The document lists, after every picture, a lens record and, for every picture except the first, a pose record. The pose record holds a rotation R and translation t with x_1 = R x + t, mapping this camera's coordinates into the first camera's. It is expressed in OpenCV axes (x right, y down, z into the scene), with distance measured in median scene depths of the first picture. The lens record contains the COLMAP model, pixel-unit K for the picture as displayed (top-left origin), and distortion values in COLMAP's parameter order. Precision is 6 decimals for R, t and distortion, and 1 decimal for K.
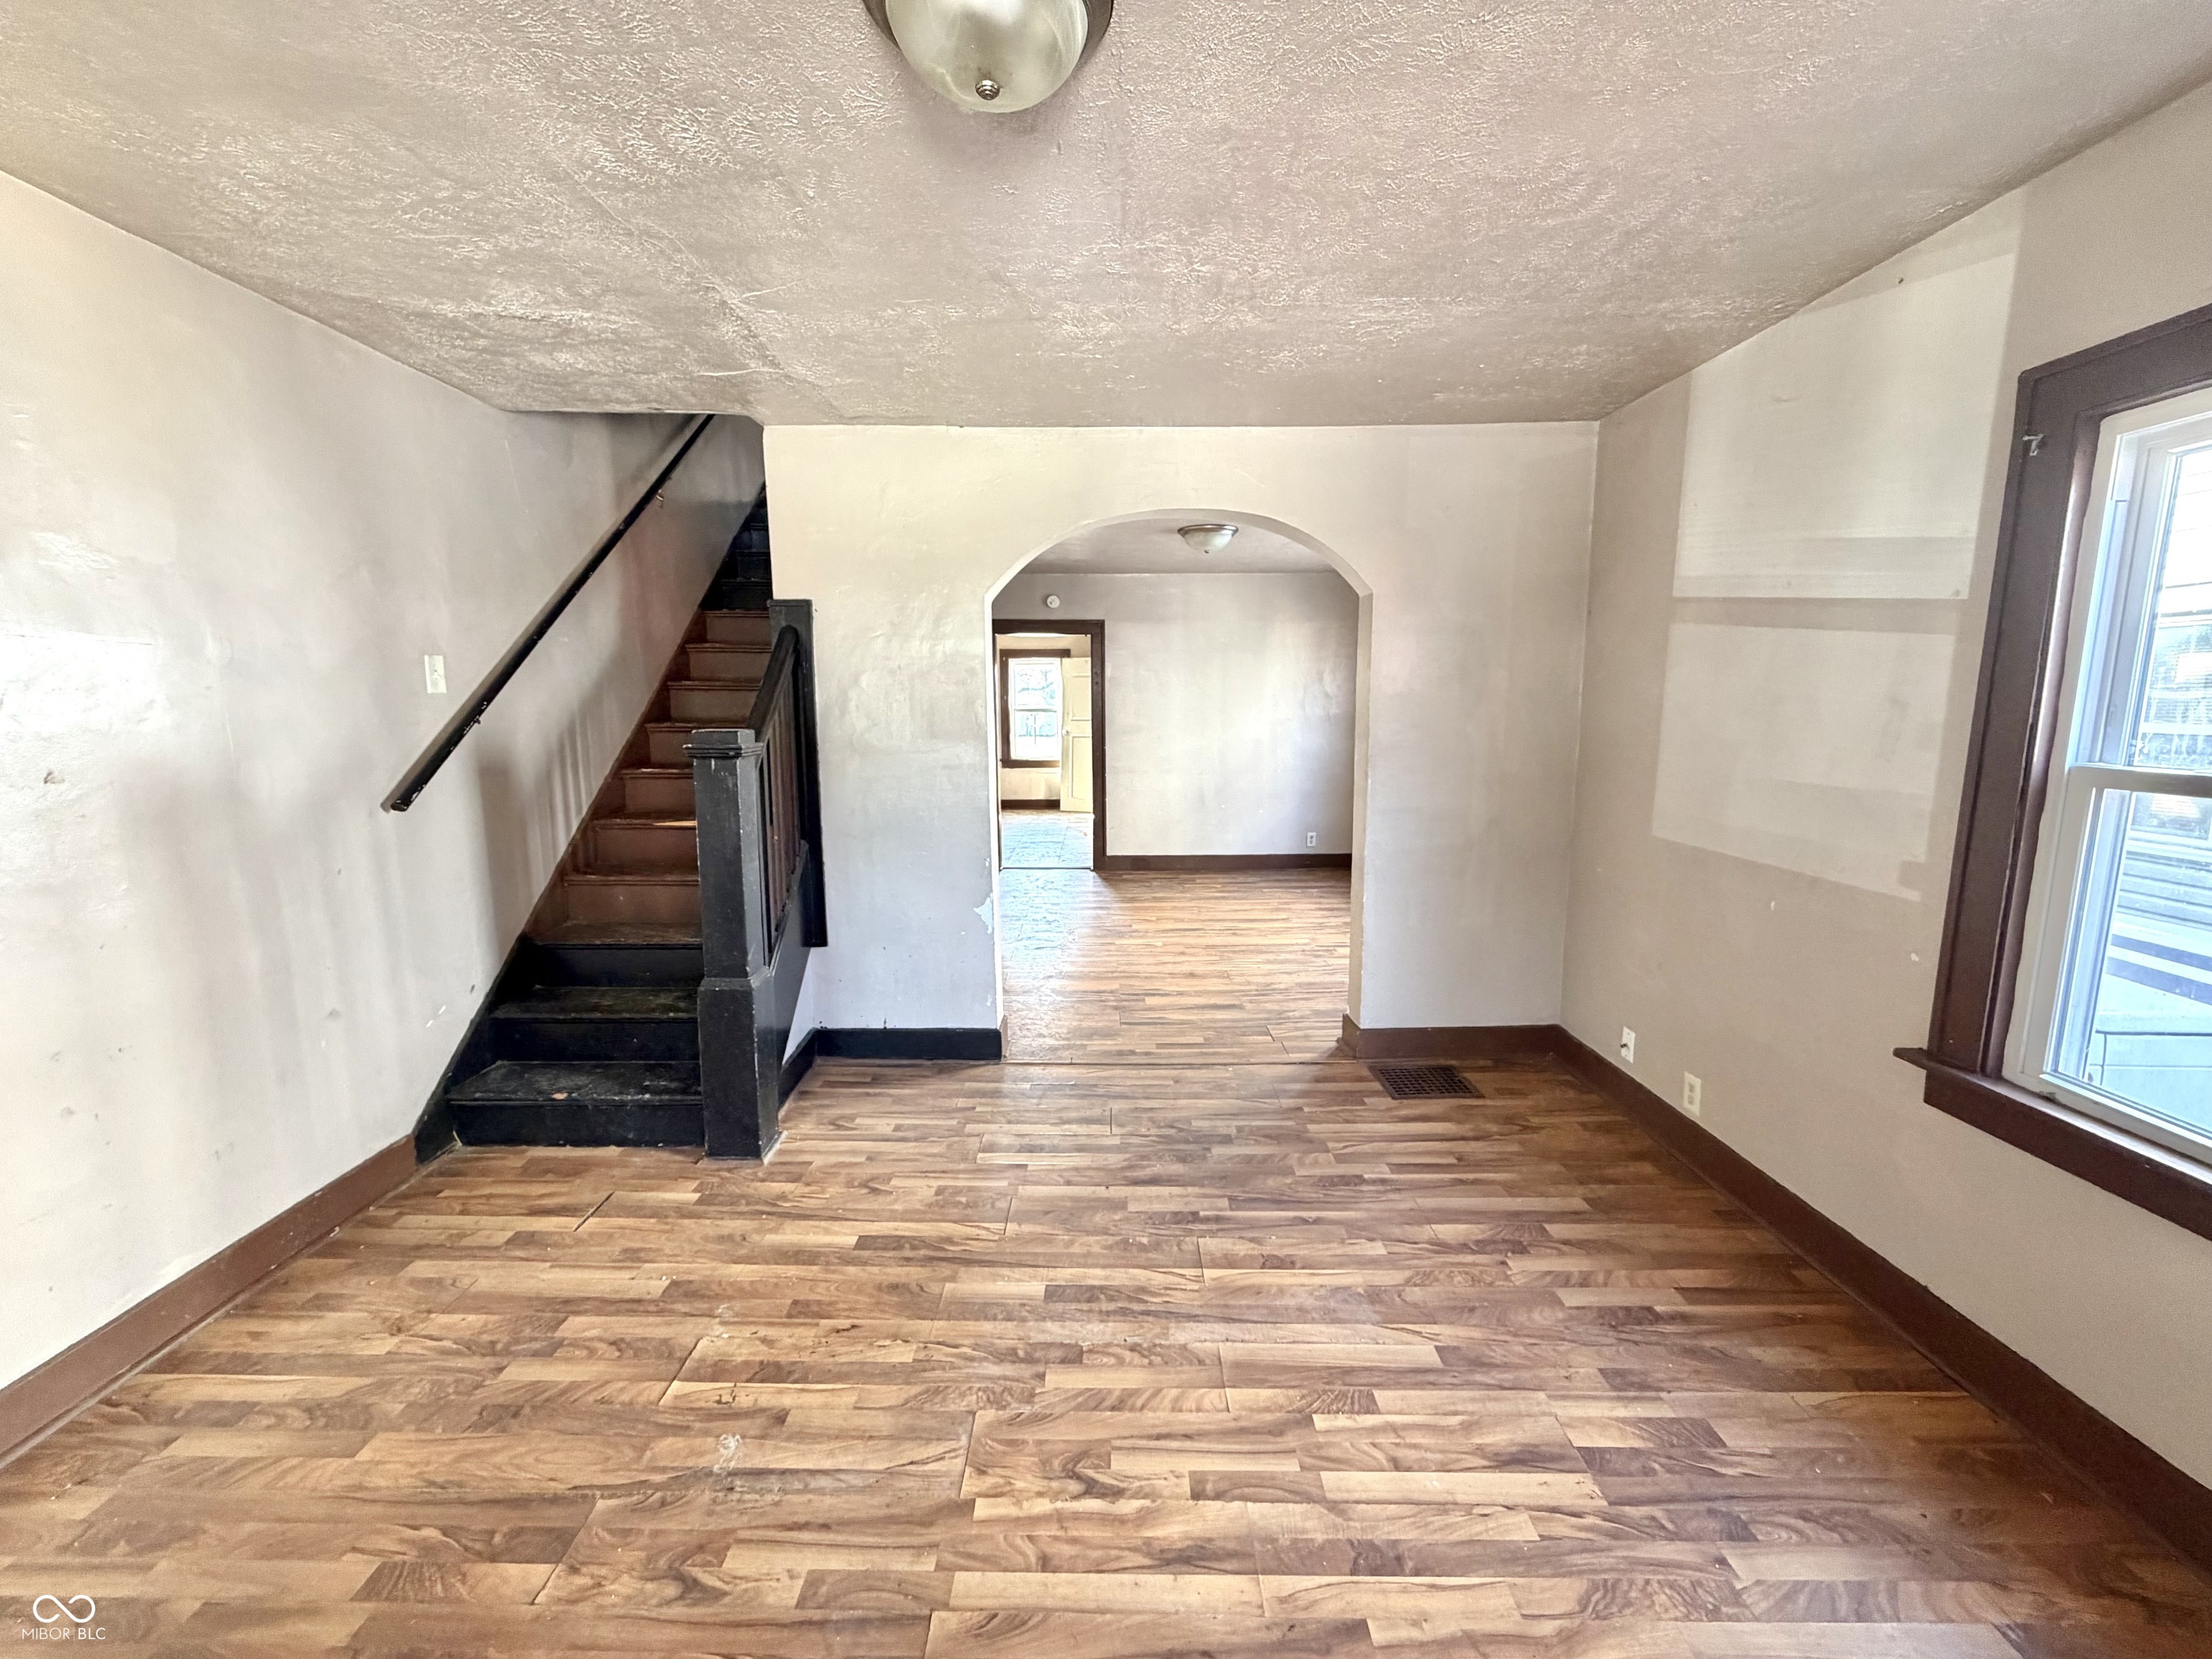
lens RADIAL K [[882.8, 0, 1112.6], [0, 882.8, 831.6], [0, 0, 1]] dist [-0.000946, 0.000140]
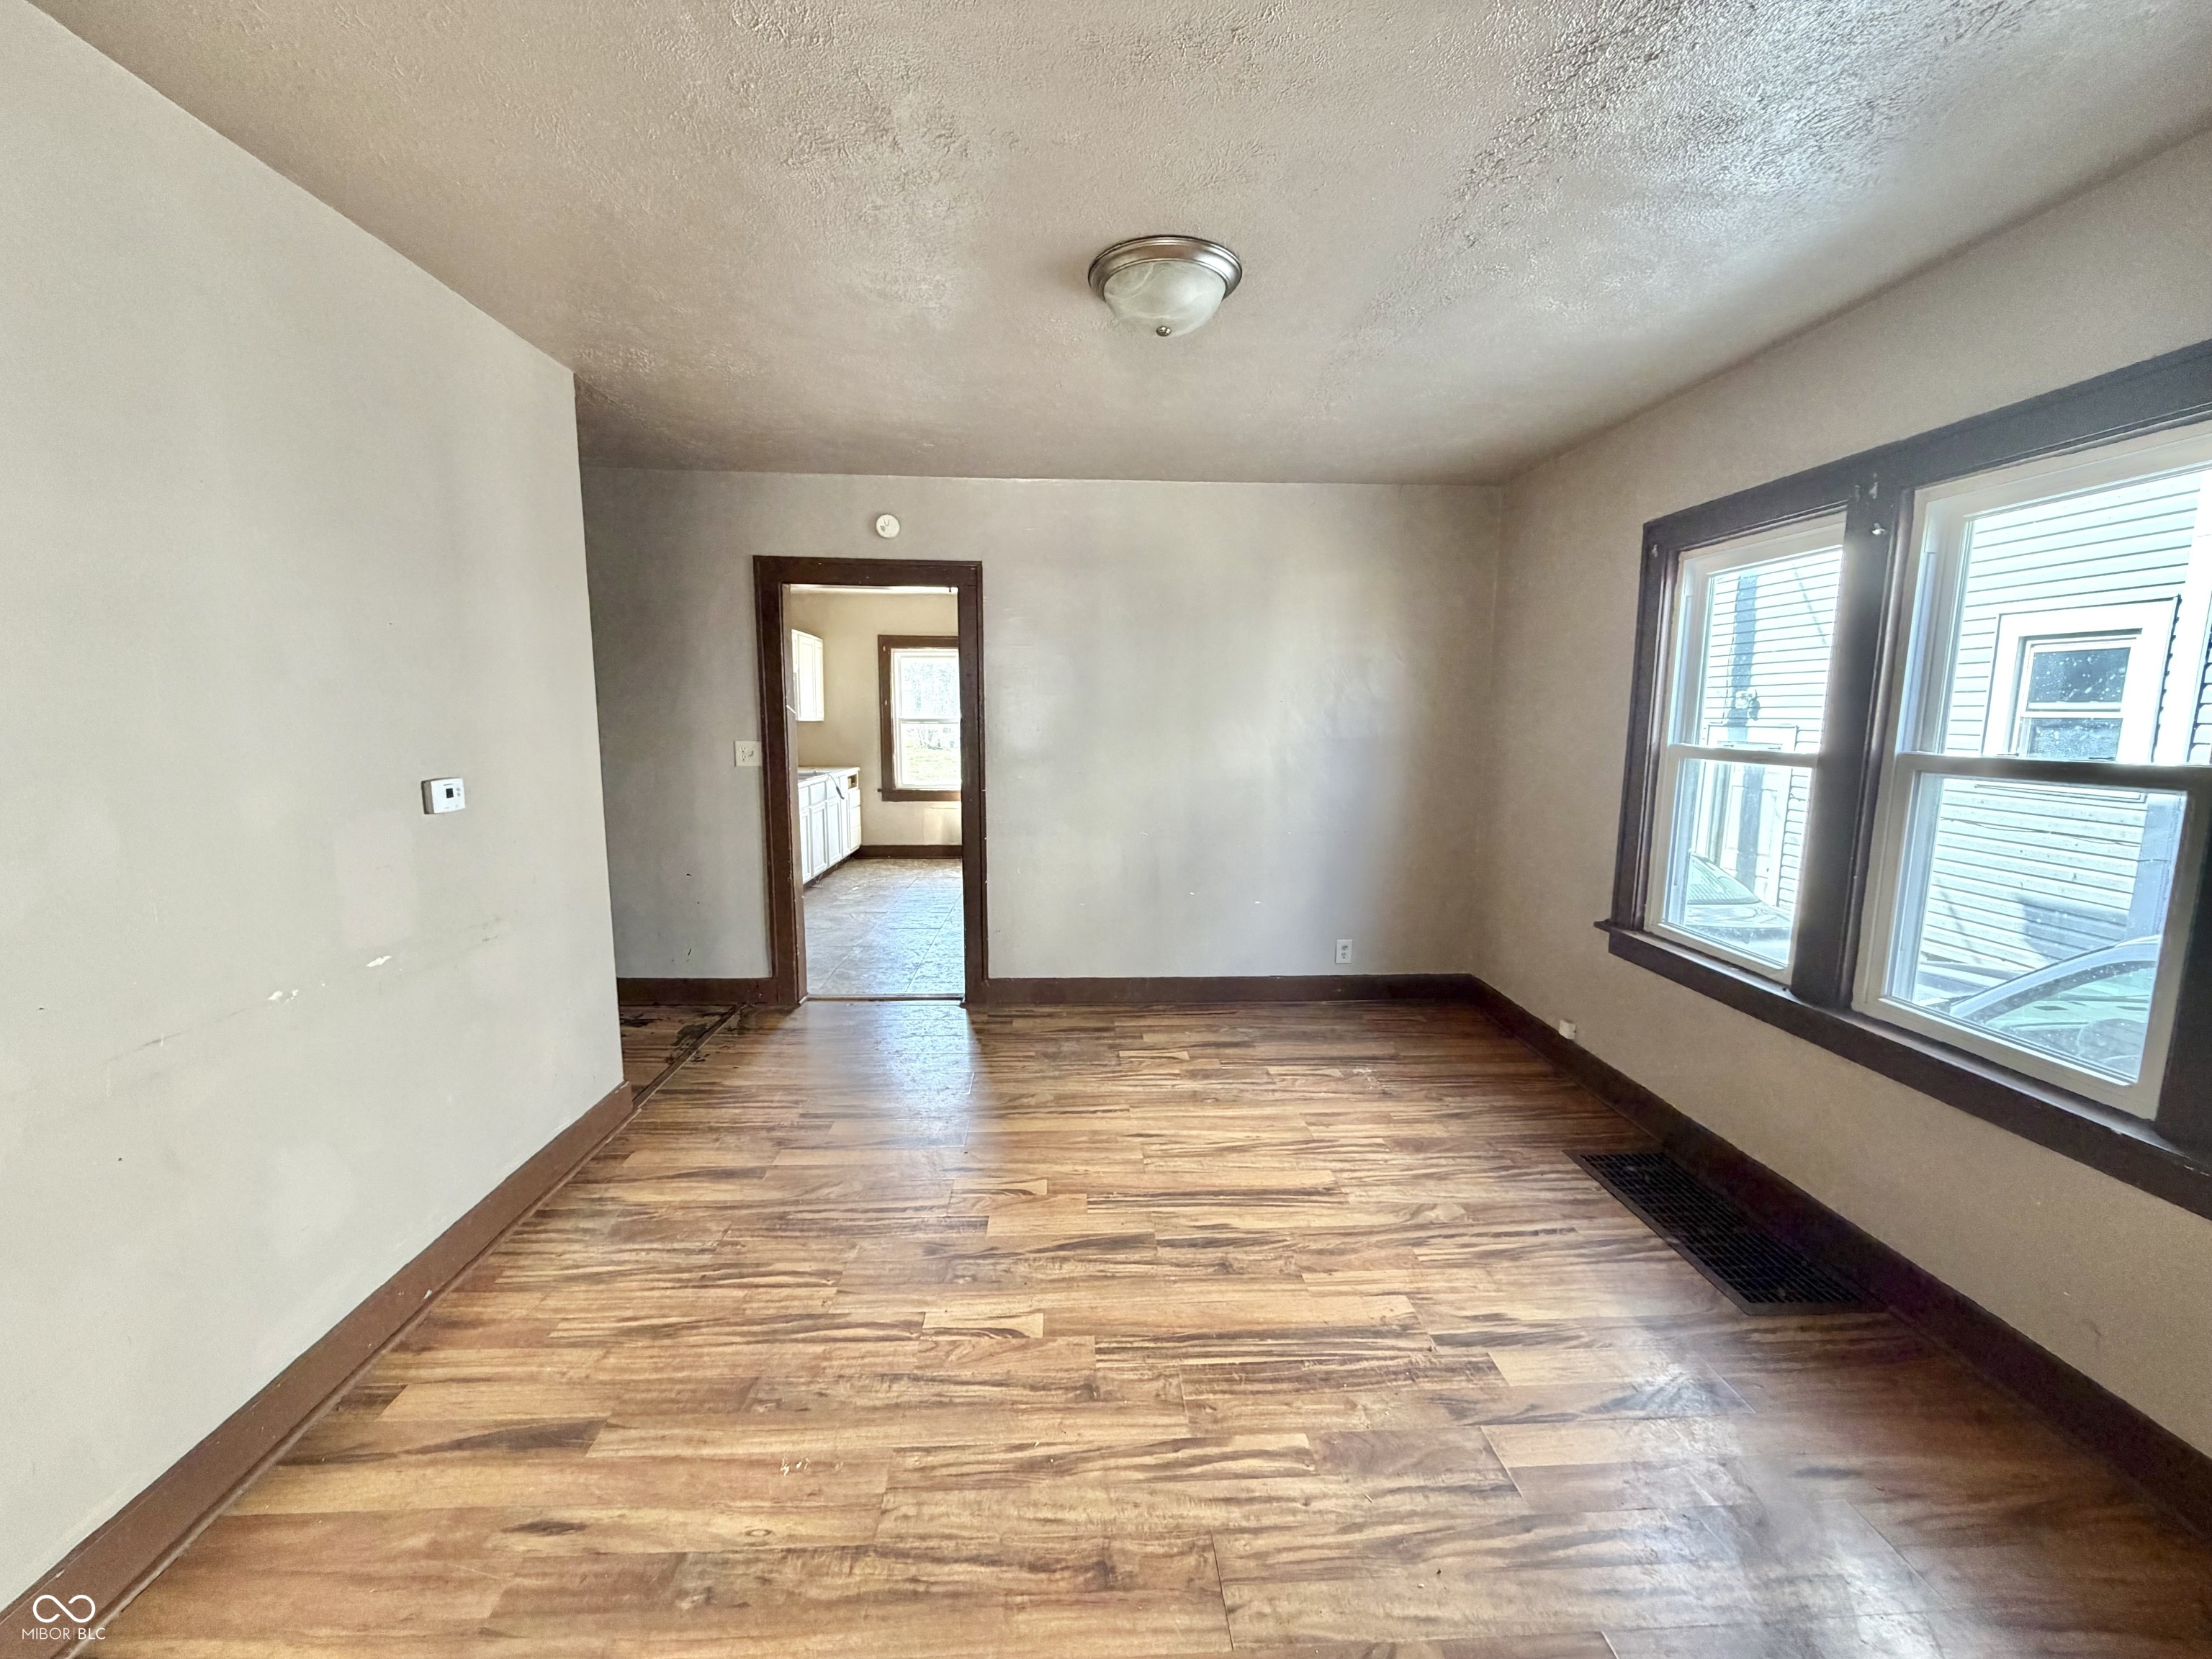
lens RADIAL K [[882.8, 0, 1101.6], [0, 882.8, 833.4], [0, 0, 1]] dist [-0.000946, 0.000140]
pose [[0.999531, 0.003688, 0.030387, 0.050284], [-0.003428, 0.999957, -0.008624, -0.063727], [-0.030418, 0.008515, 0.999501, 0.441486]]
